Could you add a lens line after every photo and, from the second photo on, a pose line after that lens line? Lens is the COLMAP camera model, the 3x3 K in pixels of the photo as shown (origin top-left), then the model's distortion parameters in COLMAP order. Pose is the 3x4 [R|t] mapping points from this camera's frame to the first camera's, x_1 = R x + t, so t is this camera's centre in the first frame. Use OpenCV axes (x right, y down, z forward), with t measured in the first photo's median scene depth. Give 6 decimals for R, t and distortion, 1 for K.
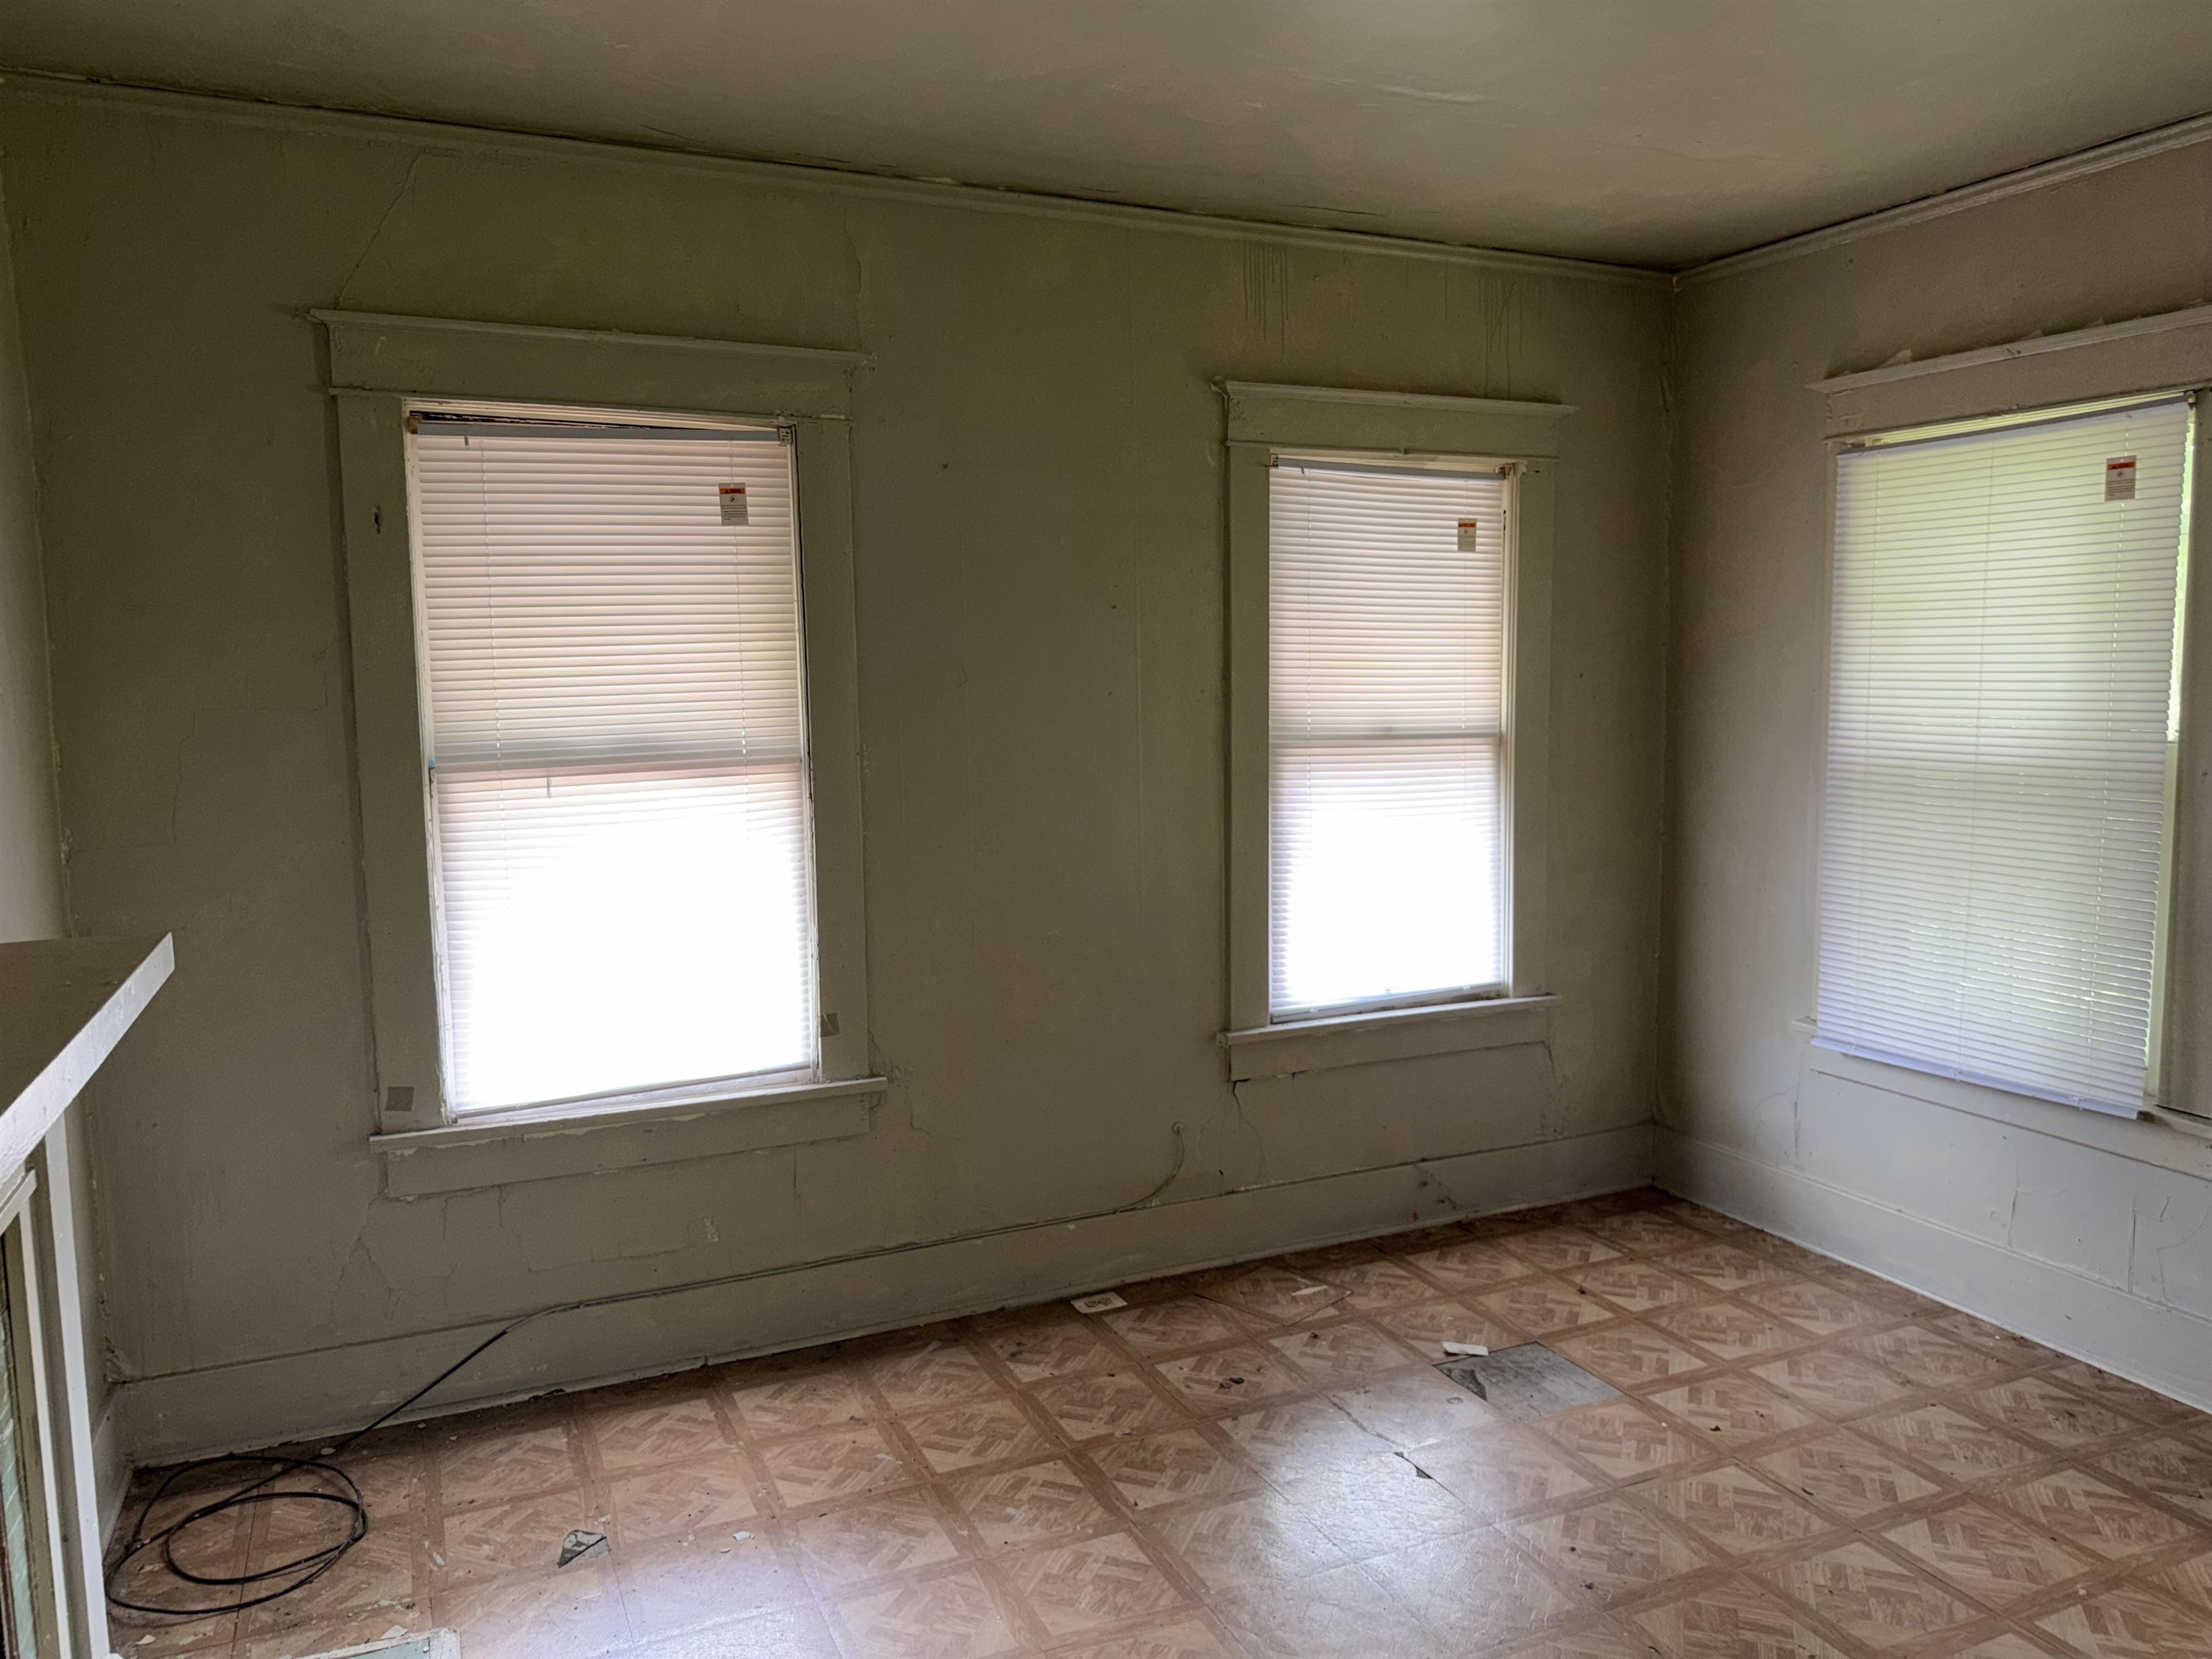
lens RADIAL K [[1559.9, 0, 1119.2], [0, 1559.9, 824.8], [0, 0, 1]] dist [0.052106, -0.076155]
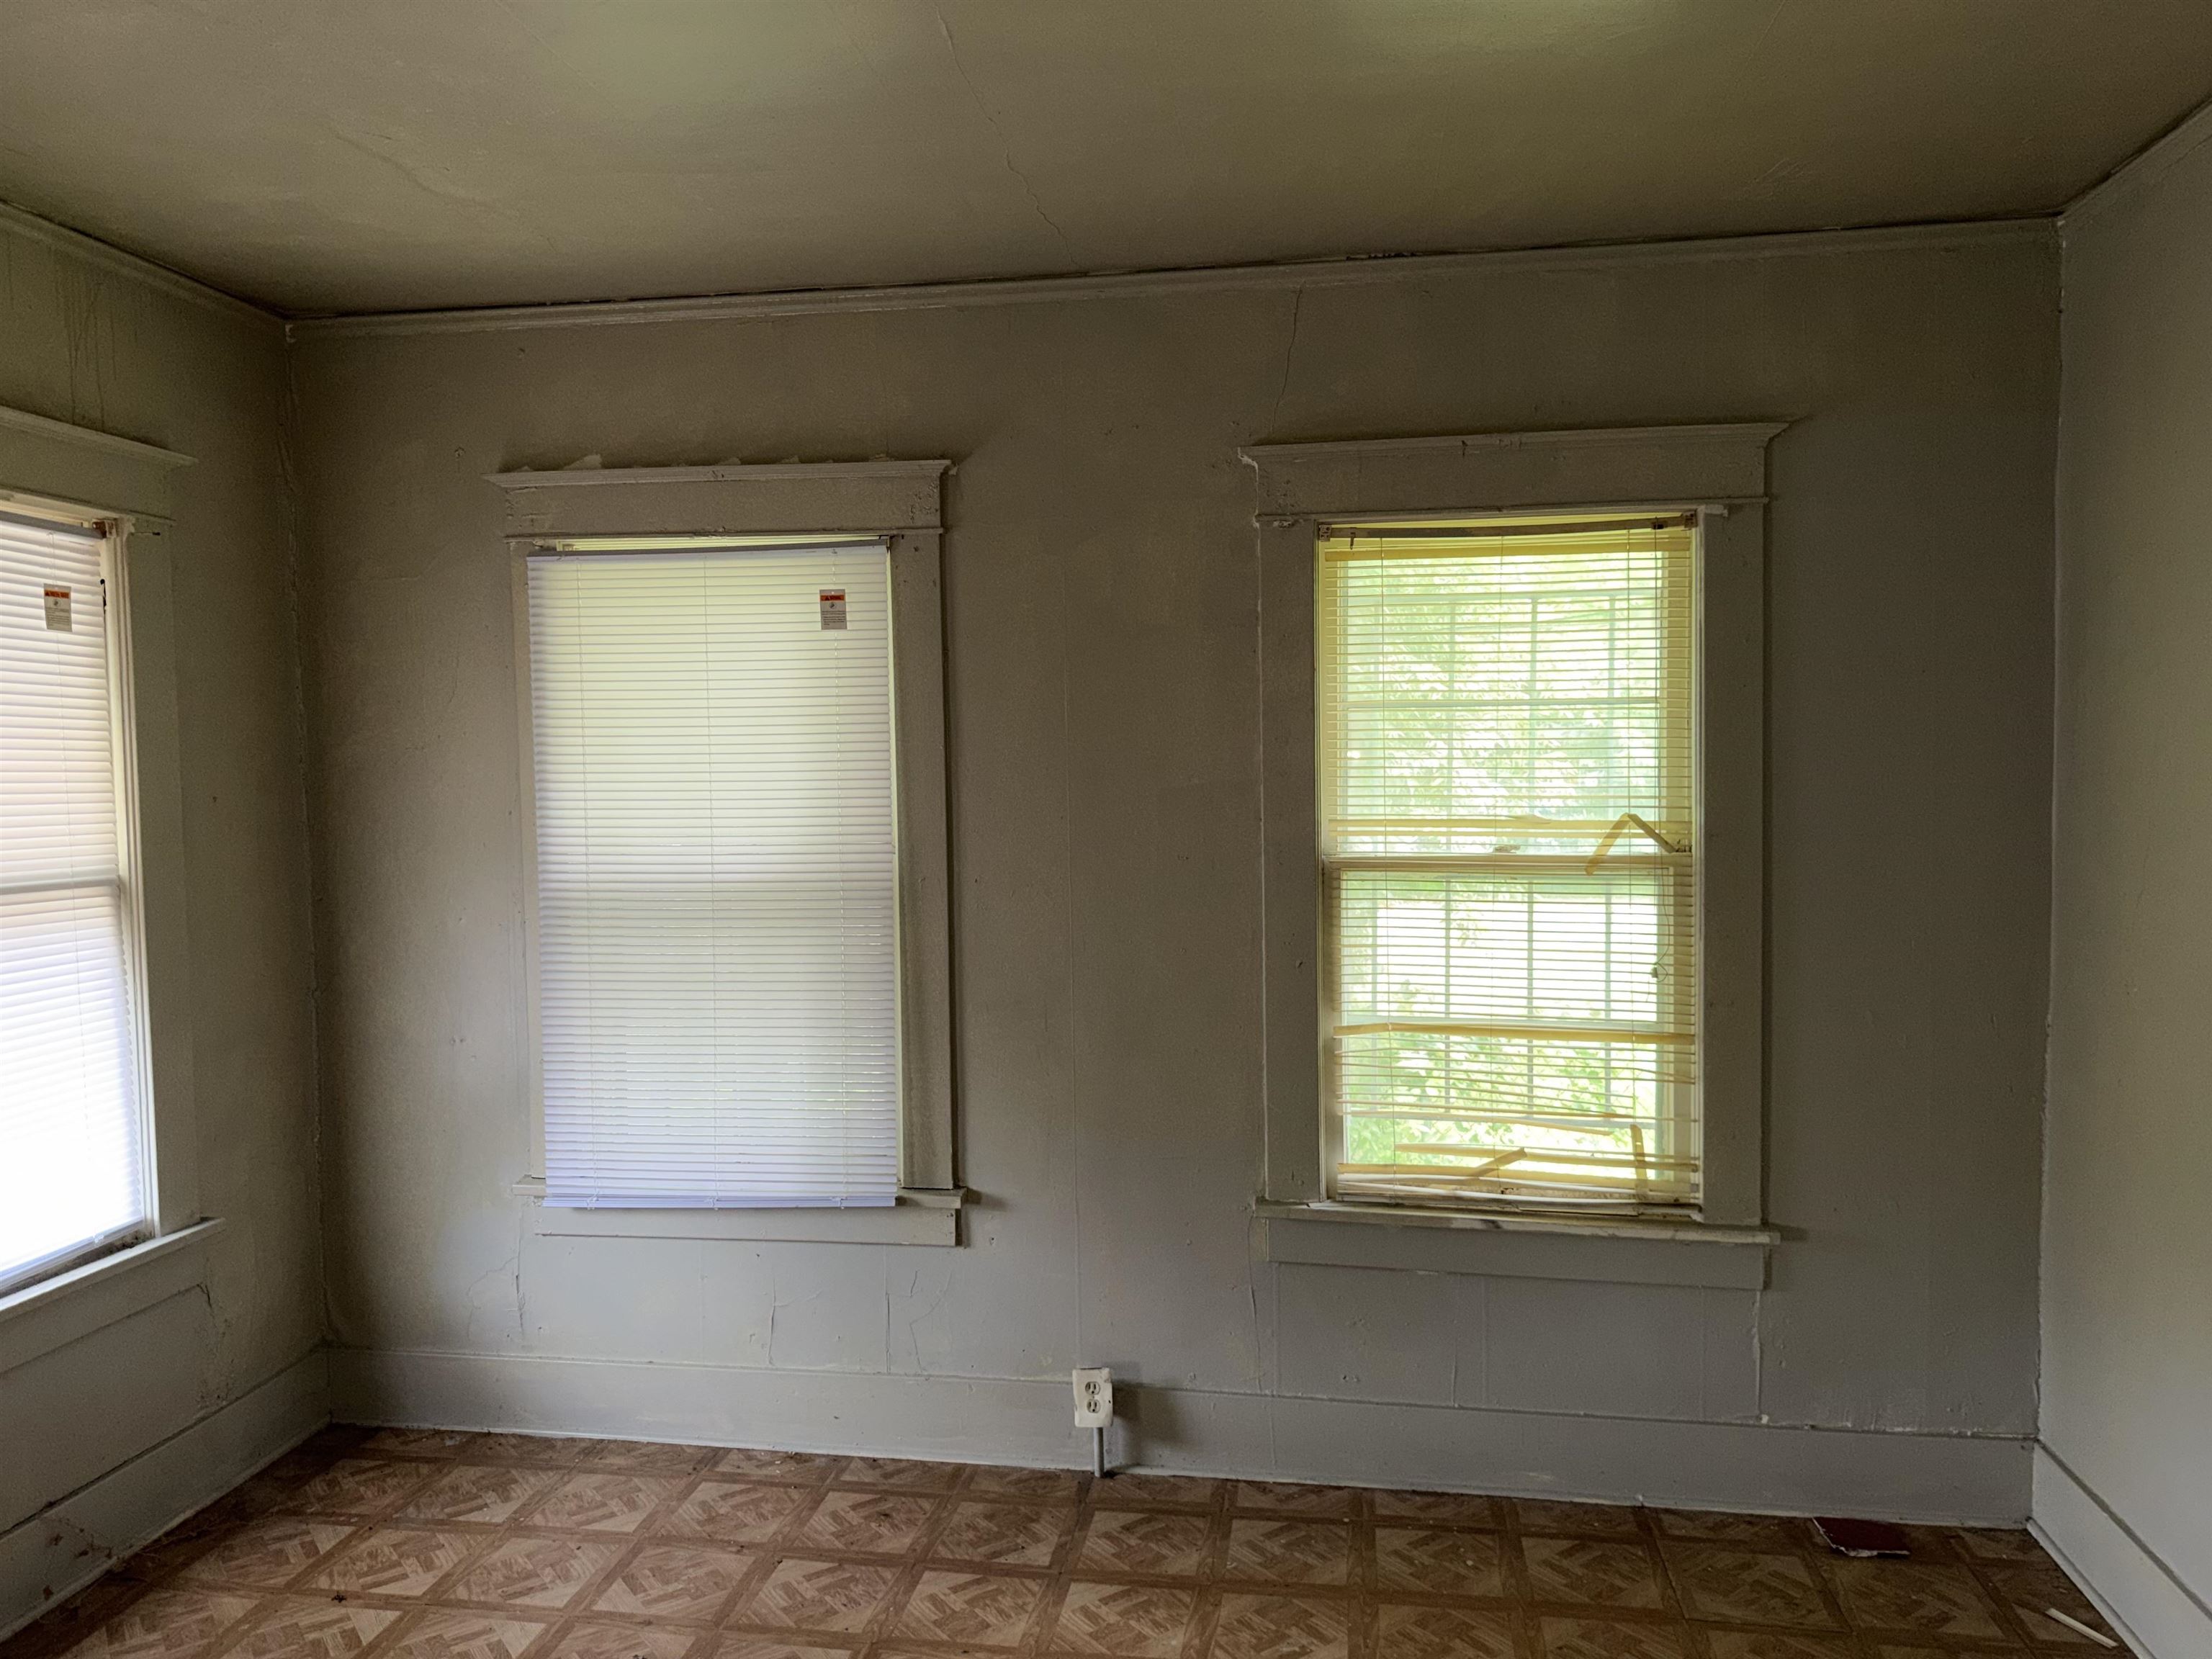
lens RADIAL K [[1559.9, 0, 1119.2], [0, 1559.9, 824.8], [0, 0, 1]] dist [0.052106, -0.076155]
pose [[0.558818, -0.029754, 0.828756, -0.132450], [0.089443, 0.995689, -0.024562, -0.029786], [-0.824453, 0.087852, 0.559071, 0.247910]]
